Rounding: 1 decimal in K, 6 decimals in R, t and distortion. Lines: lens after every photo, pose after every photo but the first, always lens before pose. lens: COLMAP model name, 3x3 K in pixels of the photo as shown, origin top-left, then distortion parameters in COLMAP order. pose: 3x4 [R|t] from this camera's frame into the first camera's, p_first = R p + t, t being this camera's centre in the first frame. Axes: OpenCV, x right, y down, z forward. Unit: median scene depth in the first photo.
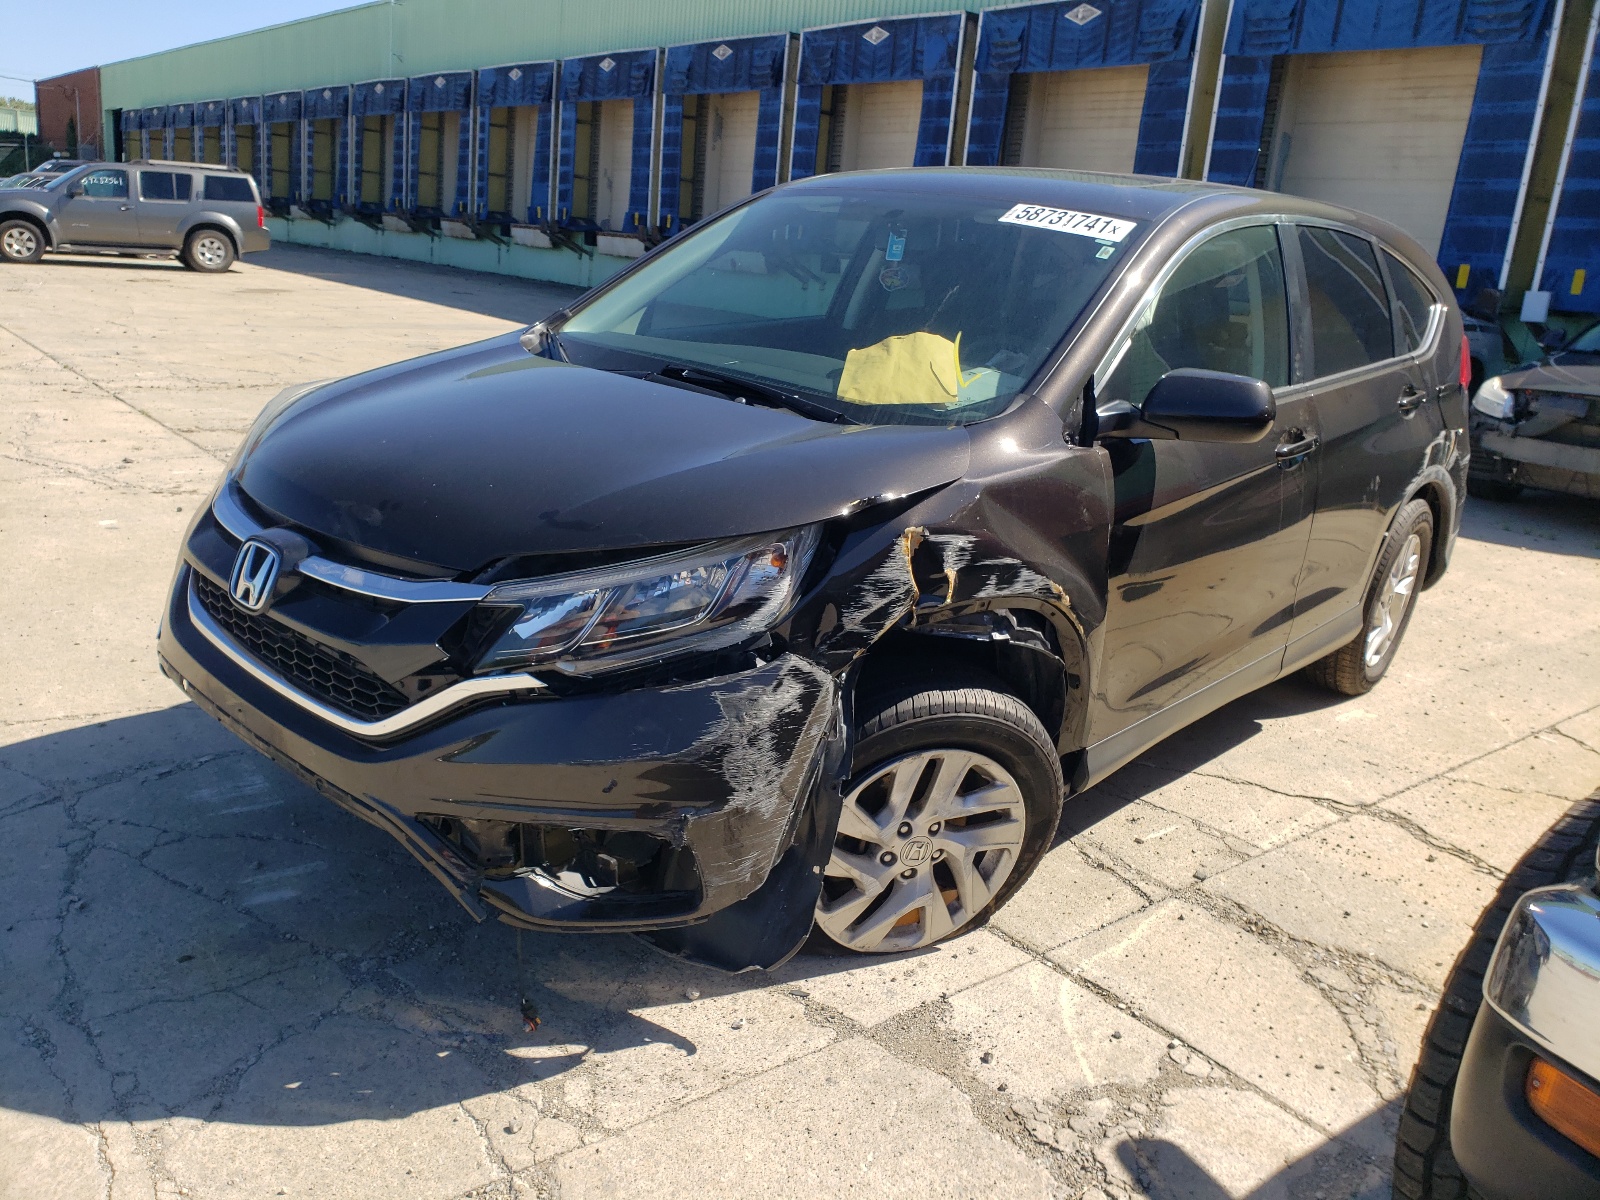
lens RADIAL K [[1220.1, 0, 800.0], [0, 1220.1, 600.0], [0, 0, 1]] dist [-0.002466, -0.110564]
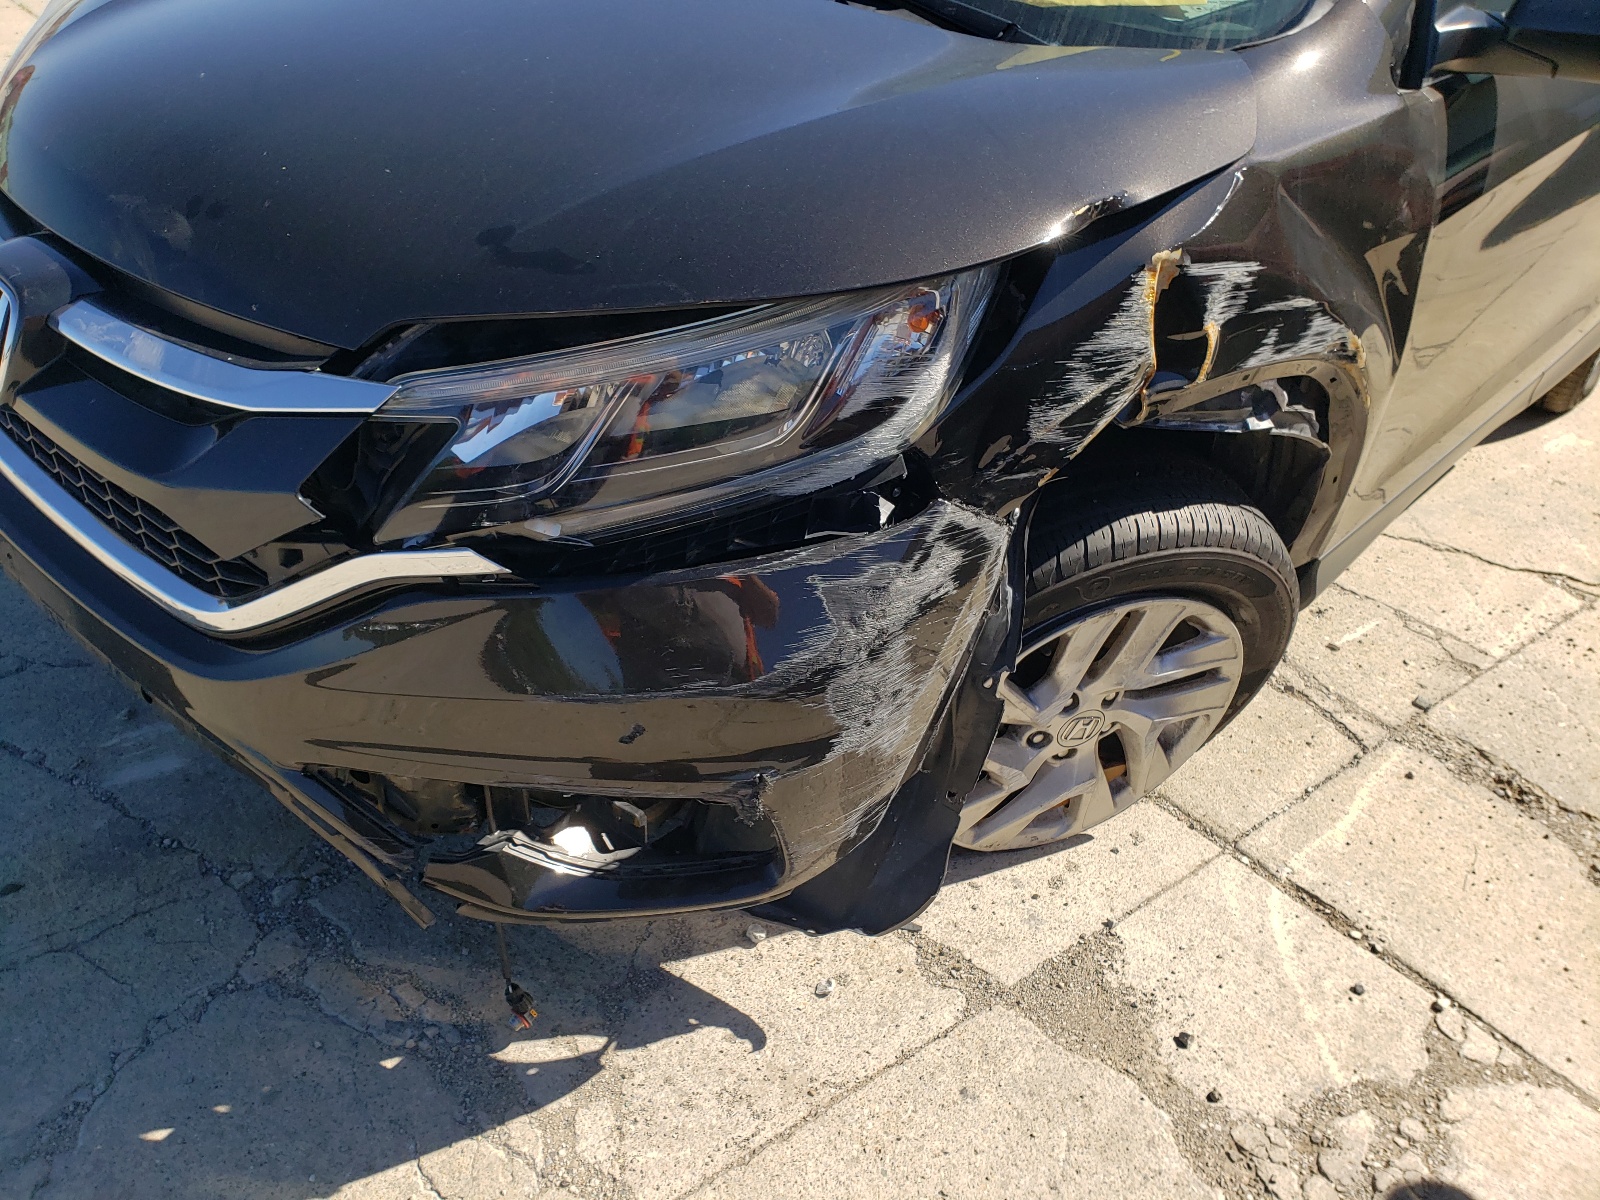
lens RADIAL K [[1242.5, 0, 800.0], [0, 1242.5, 600.0], [0, 0, 1]] dist [-0.006440, -0.009069]
pose [[0.999966, 0.006899, -0.004454, -0.063964], [-0.005341, 0.958409, 0.285349, -0.064032], [0.006237, -0.285316, 0.958413, 0.394517]]
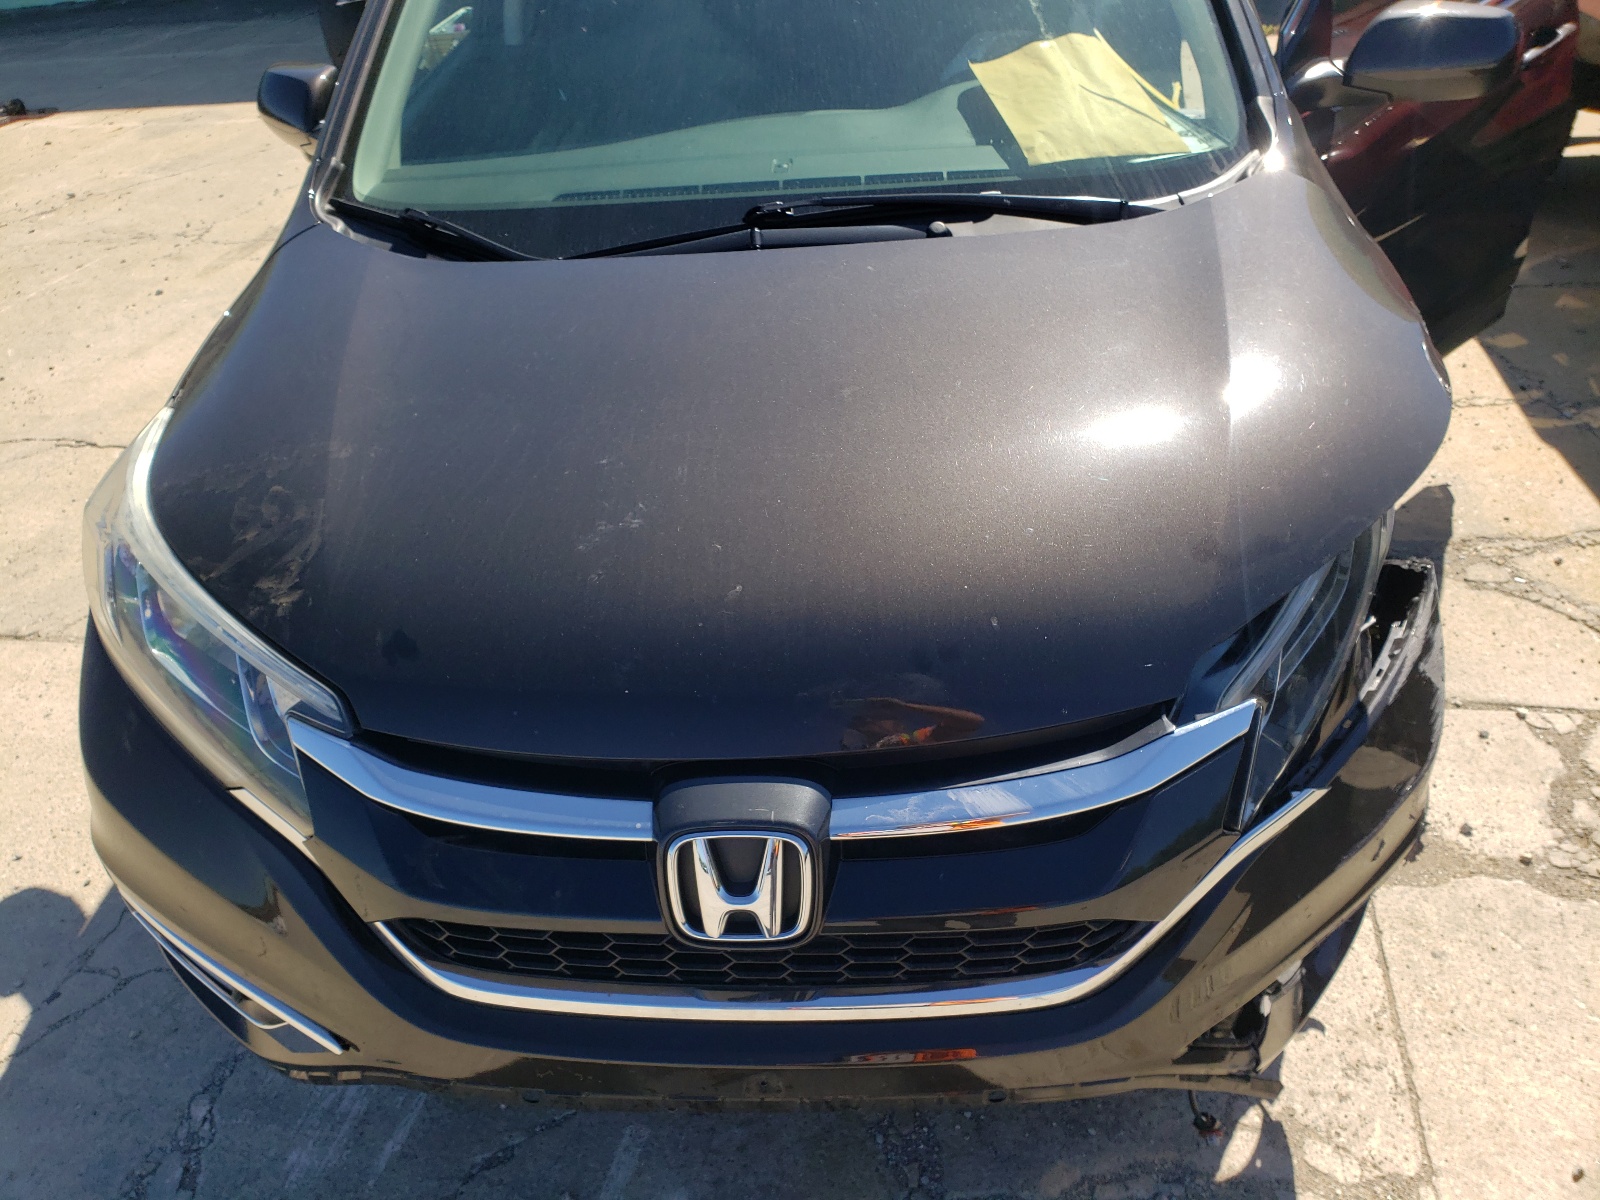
lens RADIAL K [[1222.8, 0, 800.0], [0, 1222.8, 600.0], [0, 0, 1]] dist [0.002003, 0.001704]
pose [[0.765715, -0.475484, 0.433122, -0.575672], [0.318858, 0.865462, 0.386401, -0.316033], [-0.558578, -0.157769, 0.814309, 0.543599]]
